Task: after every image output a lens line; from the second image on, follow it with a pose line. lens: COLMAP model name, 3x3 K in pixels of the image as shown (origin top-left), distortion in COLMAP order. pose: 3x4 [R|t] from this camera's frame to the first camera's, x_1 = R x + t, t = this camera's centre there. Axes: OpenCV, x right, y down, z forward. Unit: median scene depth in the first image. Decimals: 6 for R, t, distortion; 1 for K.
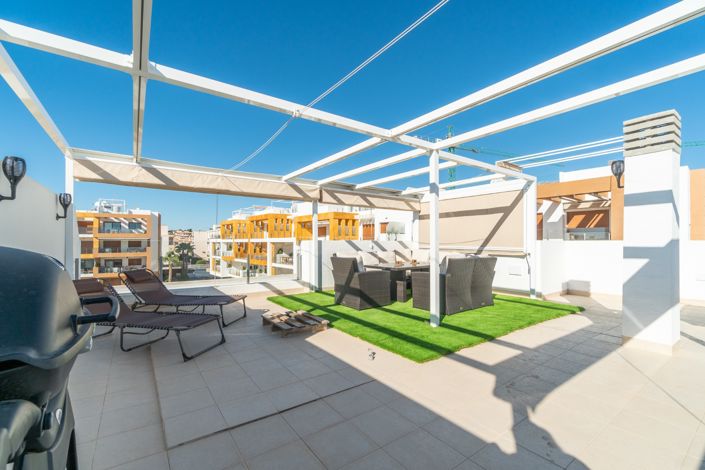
lens RADIAL K [[304.1, 0, 352.5], [0, 304.1, 235.0], [0, 0, 1]] dist [0.013597, -0.021074]
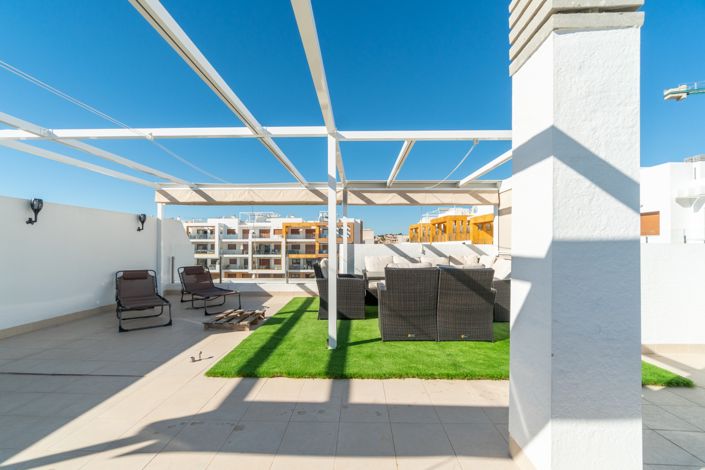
lens RADIAL K [[313.4, 0, 352.5], [0, 313.4, 235.0], [0, 0, 1]] dist [-0.002346, -0.000380]
pose [[0.798256, -0.018708, -0.602028, 0.551899], [0.012936, 0.999819, -0.013917, 0.003668], [0.602180, 0.003321, 0.798353, 0.238614]]
